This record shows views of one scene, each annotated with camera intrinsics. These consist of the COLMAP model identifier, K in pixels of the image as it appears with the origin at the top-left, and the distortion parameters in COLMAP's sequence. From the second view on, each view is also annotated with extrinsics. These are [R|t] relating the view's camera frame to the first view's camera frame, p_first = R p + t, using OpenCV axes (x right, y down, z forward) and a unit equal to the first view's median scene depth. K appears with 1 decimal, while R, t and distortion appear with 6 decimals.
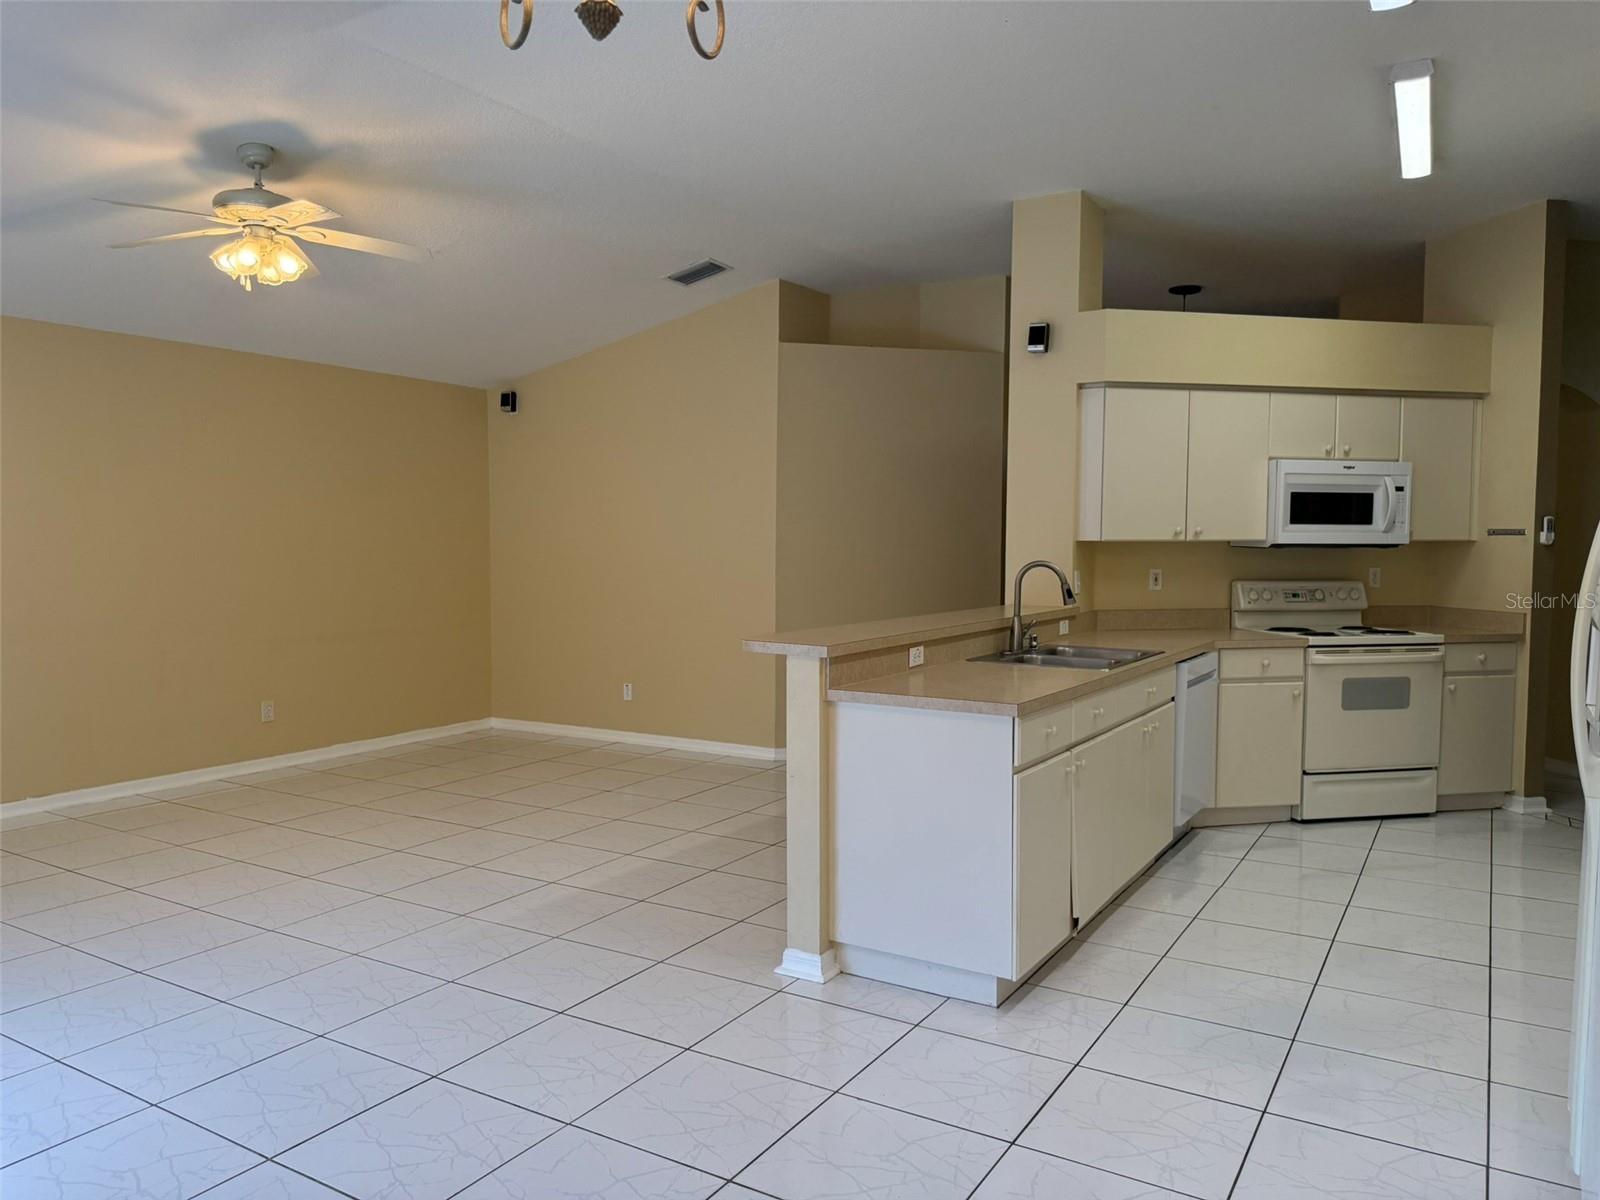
lens RADIAL K [[1131.1, 0, 805.4], [0, 1131.1, 600.4], [0, 0, 1]] dist [0.096495, -0.152719]
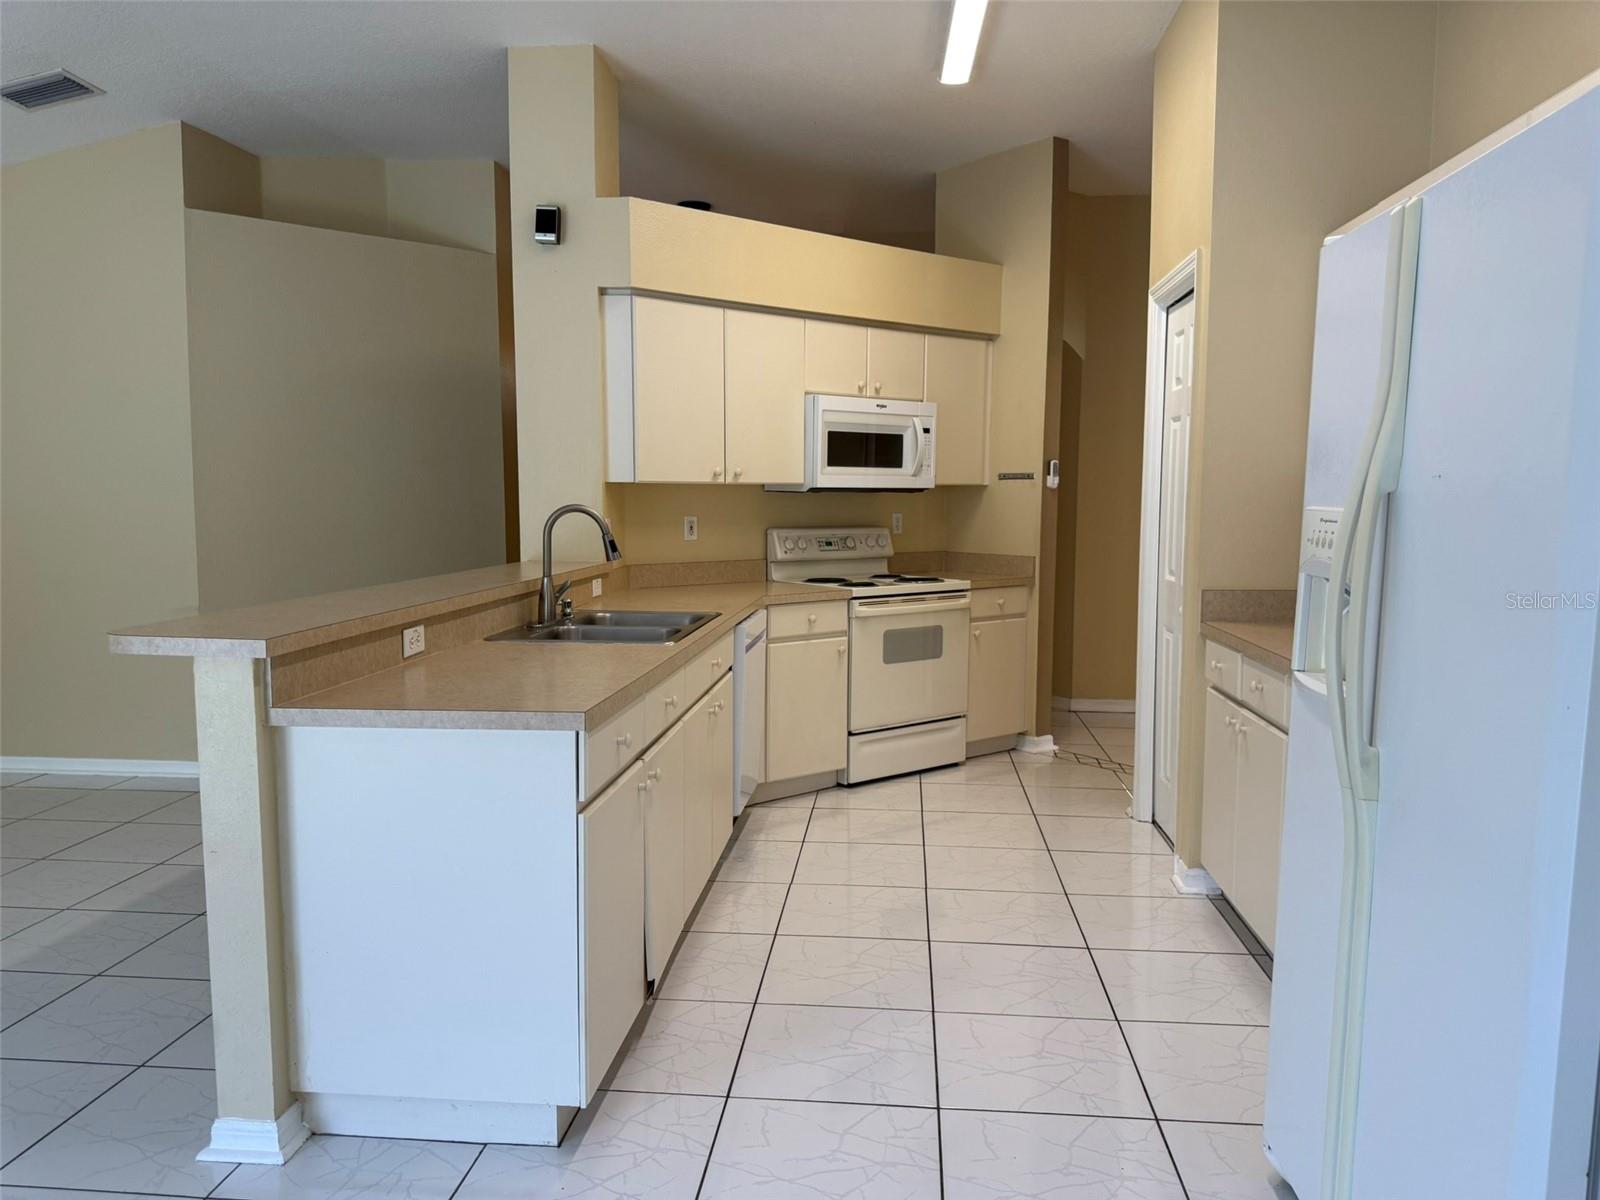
lens RADIAL K [[1131.1, 0, 805.4], [0, 1131.1, 600.4], [0, 0, 1]] dist [0.096495, -0.152719]
pose [[0.900627, -0.041106, 0.432644, 0.008993], [0.022936, 0.998625, 0.047135, -0.002096], [-0.433987, -0.032528, 0.900332, 0.191053]]
